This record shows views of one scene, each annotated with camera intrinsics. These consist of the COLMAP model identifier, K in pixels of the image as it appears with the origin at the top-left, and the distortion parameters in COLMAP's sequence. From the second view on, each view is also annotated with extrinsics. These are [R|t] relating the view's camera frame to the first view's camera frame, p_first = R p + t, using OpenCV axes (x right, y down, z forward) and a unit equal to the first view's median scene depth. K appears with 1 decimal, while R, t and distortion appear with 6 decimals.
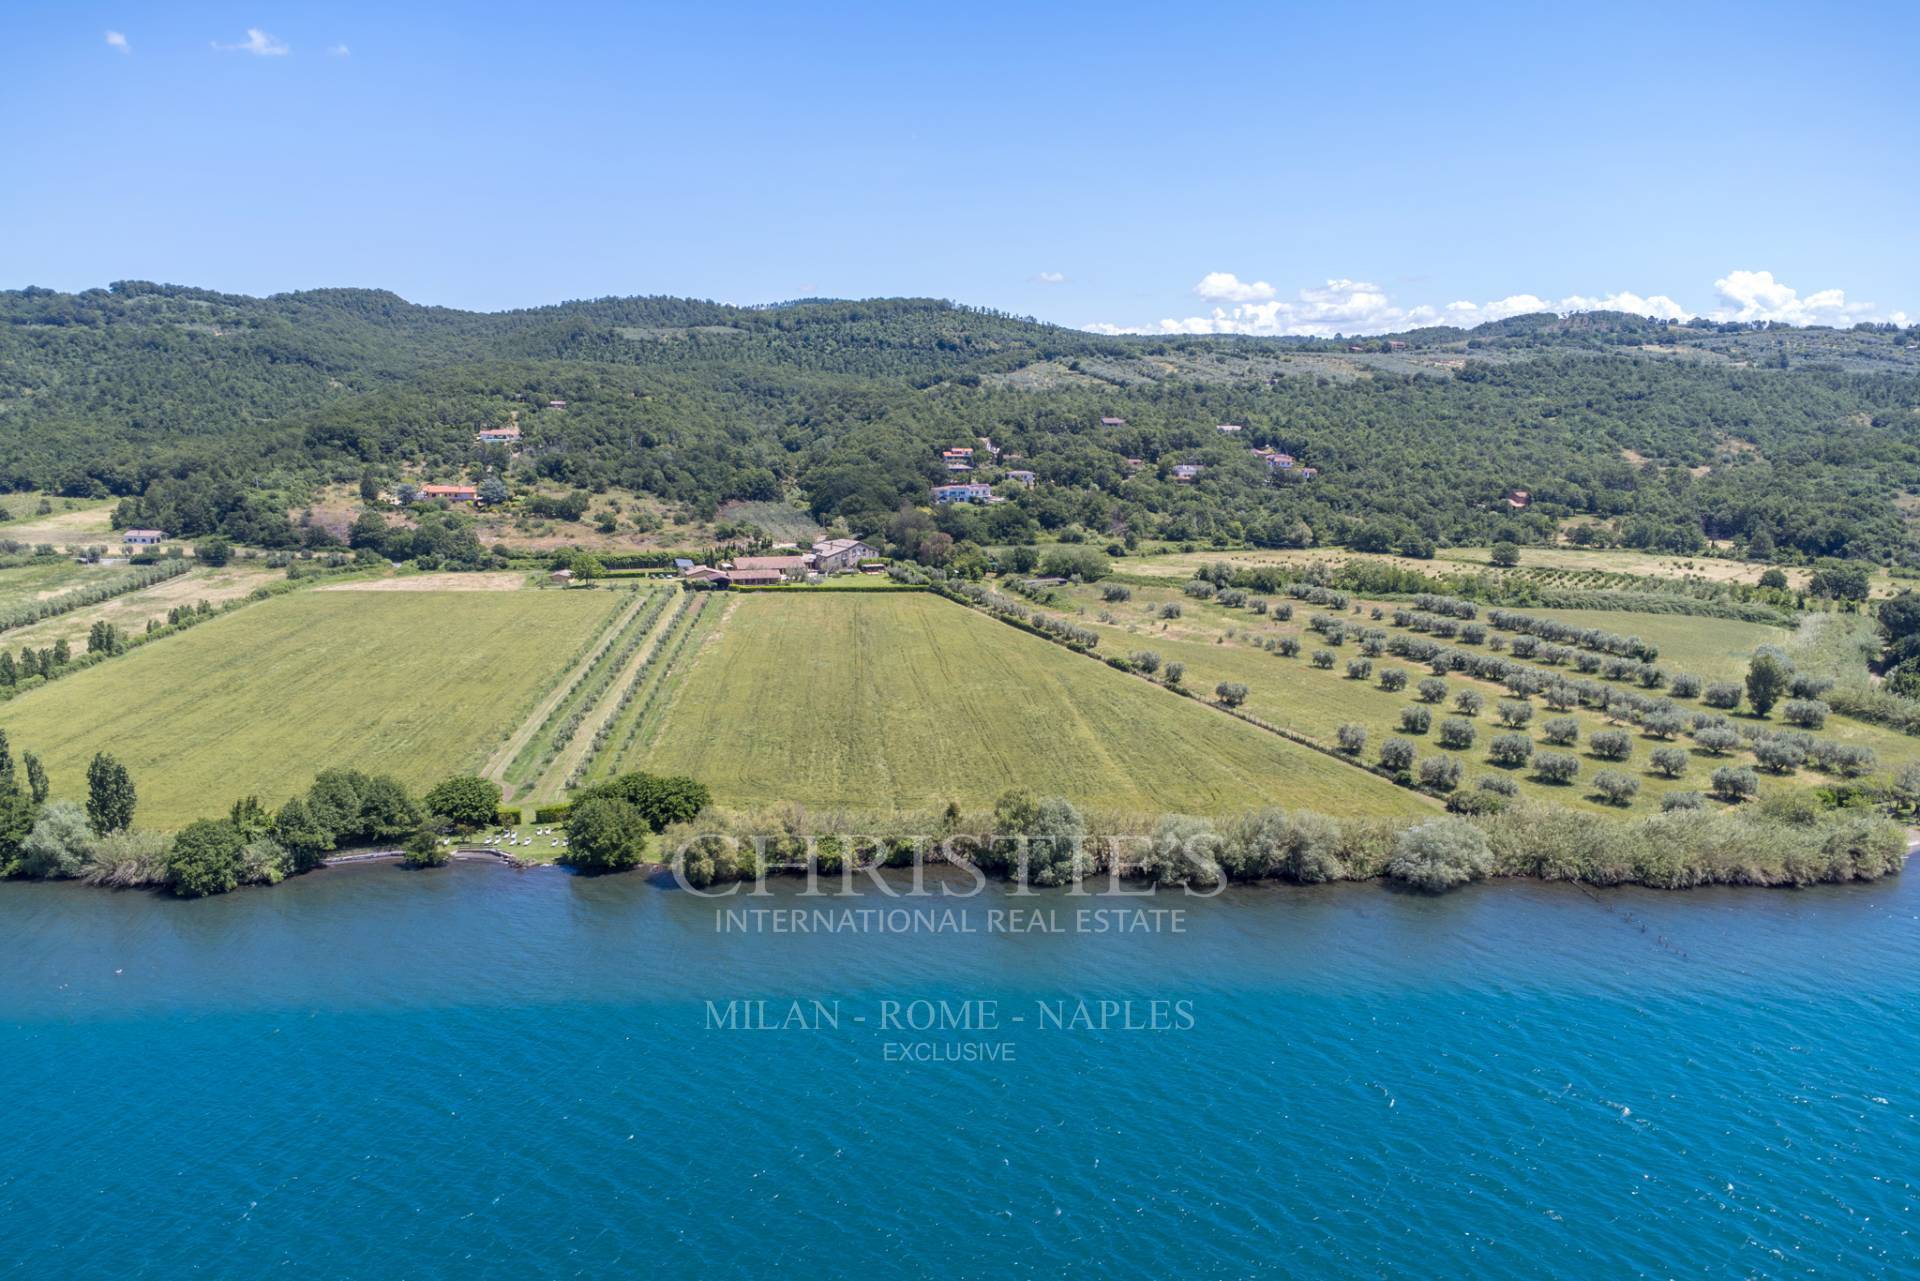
lens RADIAL K [[1405.6, 0, 959.6], [0, 1405.6, 691.8], [0, 0, 1]] dist [0.008446, -0.002973]
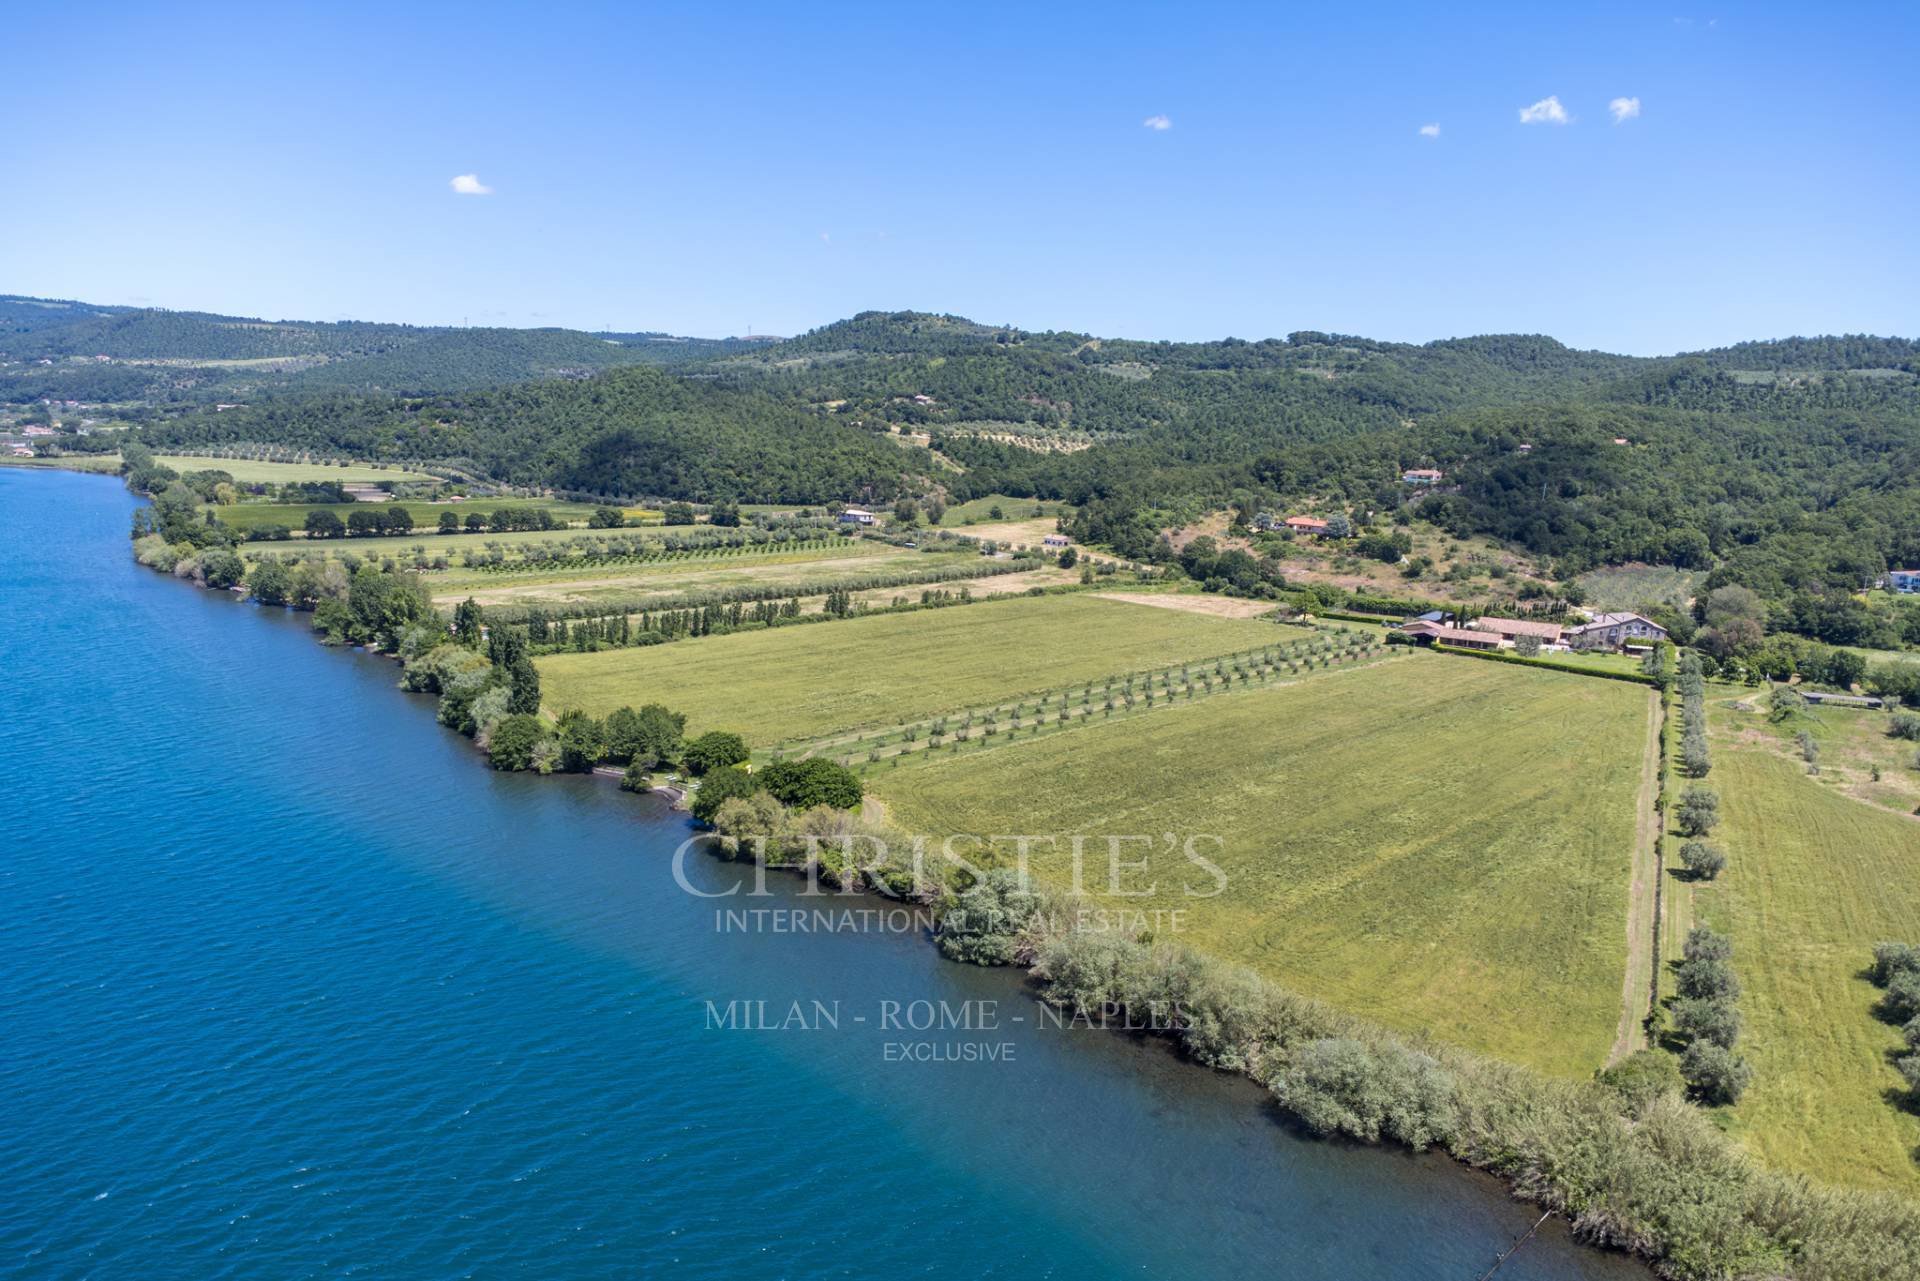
lens RADIAL K [[1405.6, 0, 959.6], [0, 1405.6, 691.8], [0, 0, 1]] dist [0.008446, -0.002973]
pose [[0.666186, 0.165199, -0.727258, 0.223448], [-0.188798, 0.980750, 0.049837, -0.024192], [0.721492, 0.104104, 0.684552, 0.120012]]
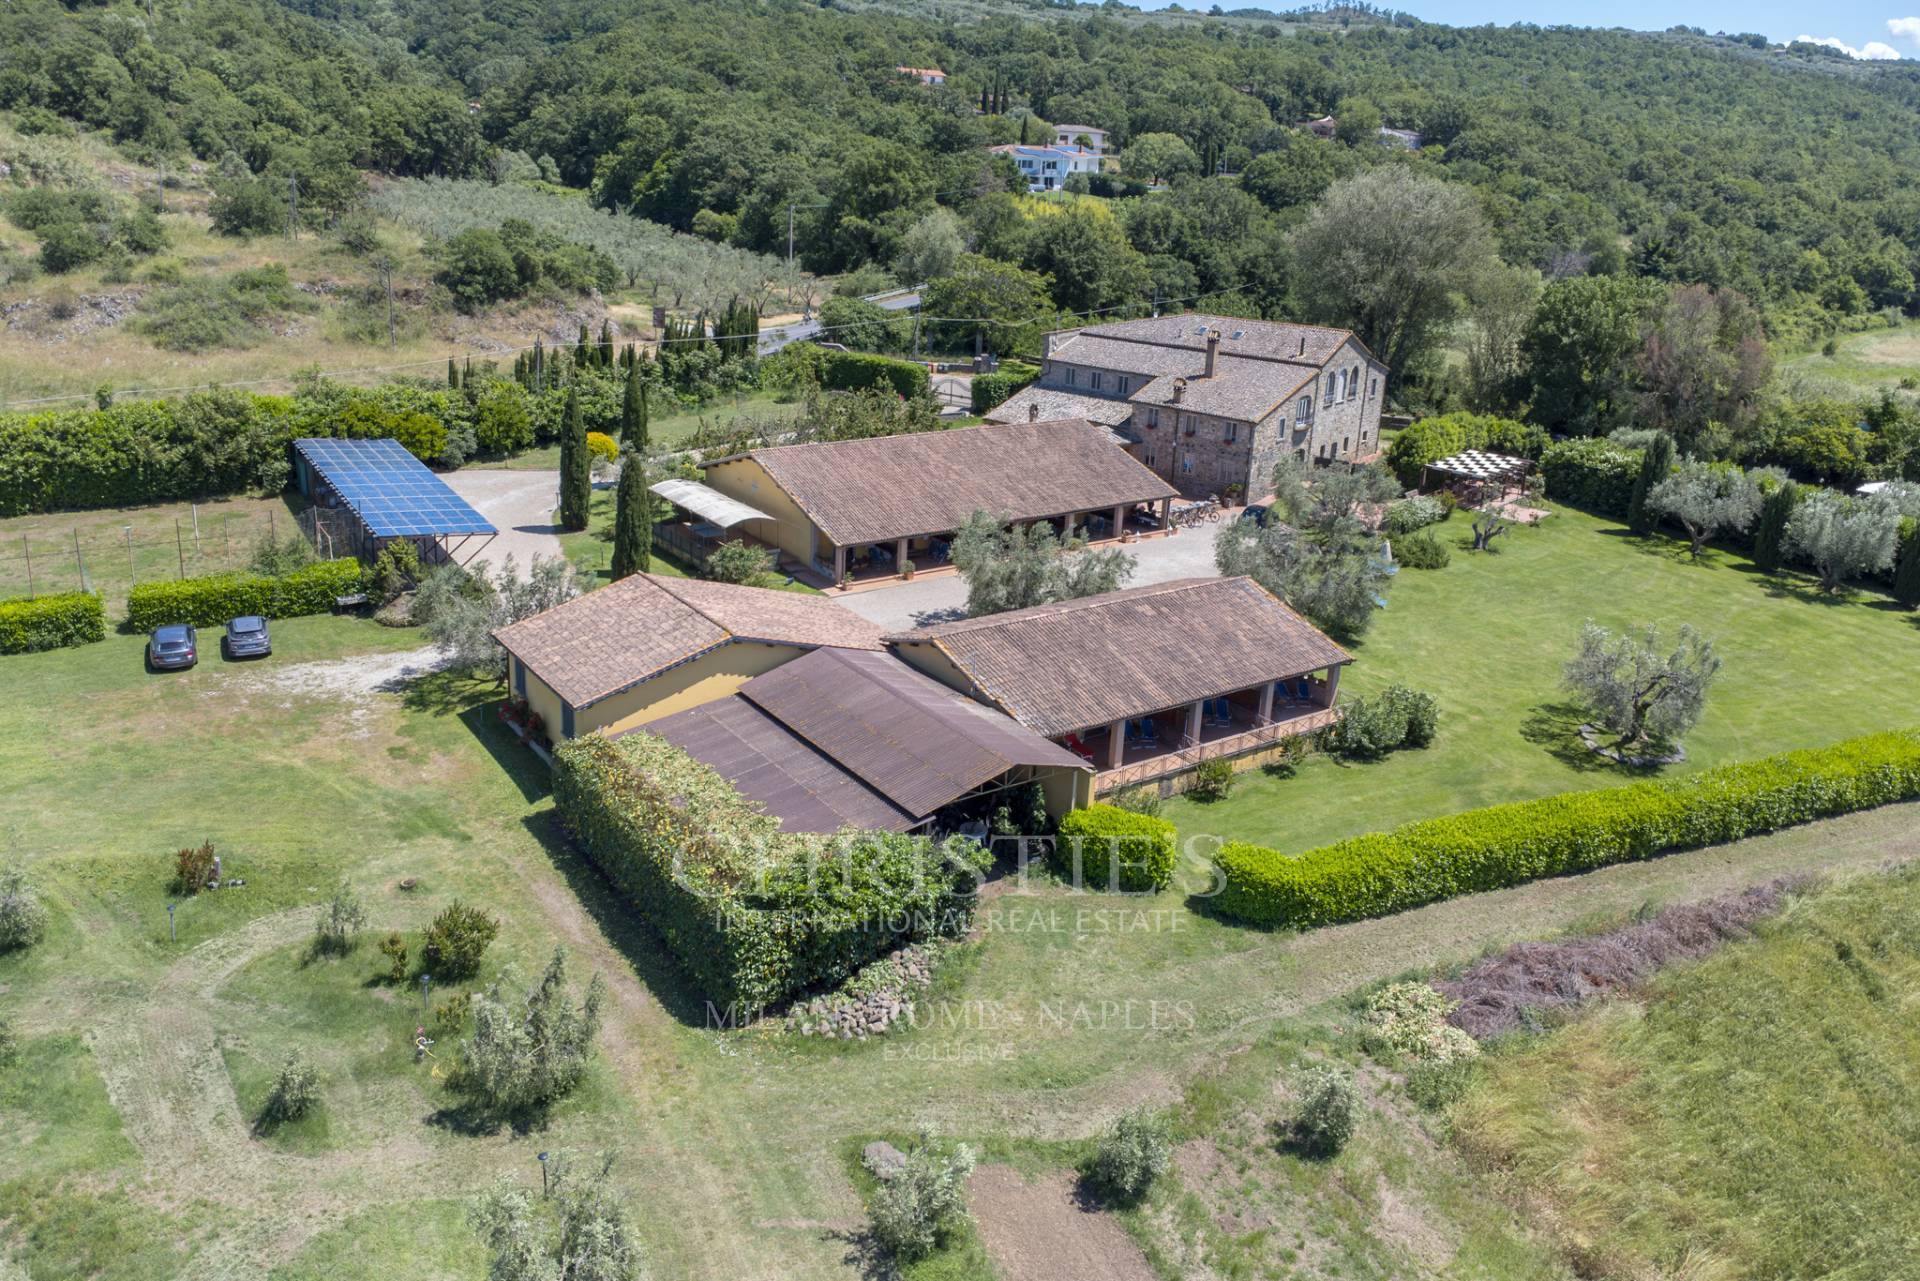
lens RADIAL K [[1416.1, 0, 948.9], [0, 1416.1, 587.8], [0, 0, 1]] dist [0.011250, -0.005358]
pose [[0.949583, -0.054758, 0.308696, -0.148998], [0.020756, 0.993449, 0.112375, -0.077299], [-0.312828, -0.100302, 0.944499, 0.669218]]
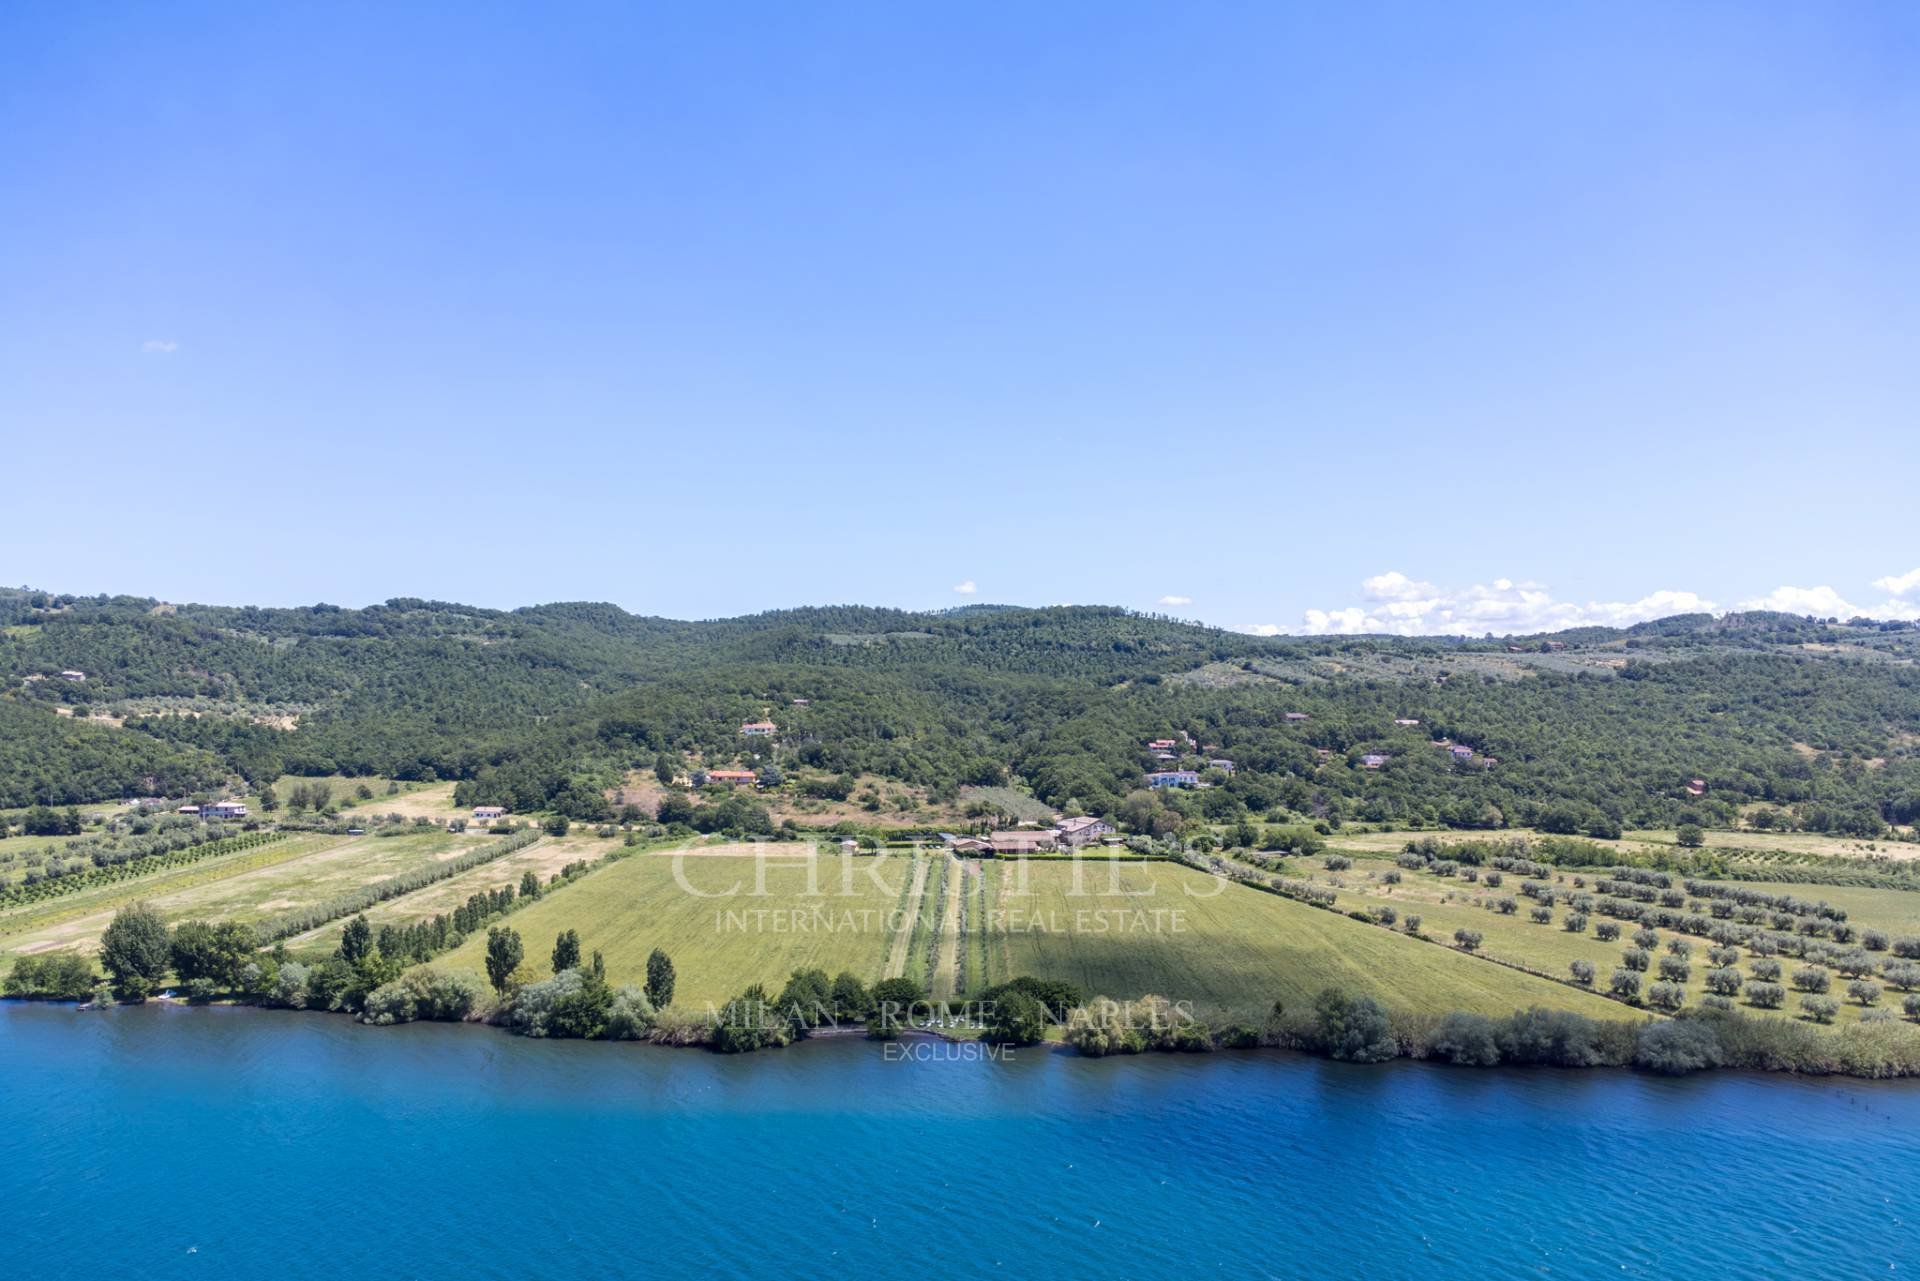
lens RADIAL K [[1405.6, 0, 959.6], [0, 1405.6, 691.8], [0, 0, 1]] dist [0.008446, -0.002973]
pose [[0.995076, -0.003158, -0.099068, -0.057466], [-0.017444, 0.978313, -0.206395, 0.024843], [0.097571, 0.207106, 0.973441, -0.119568]]
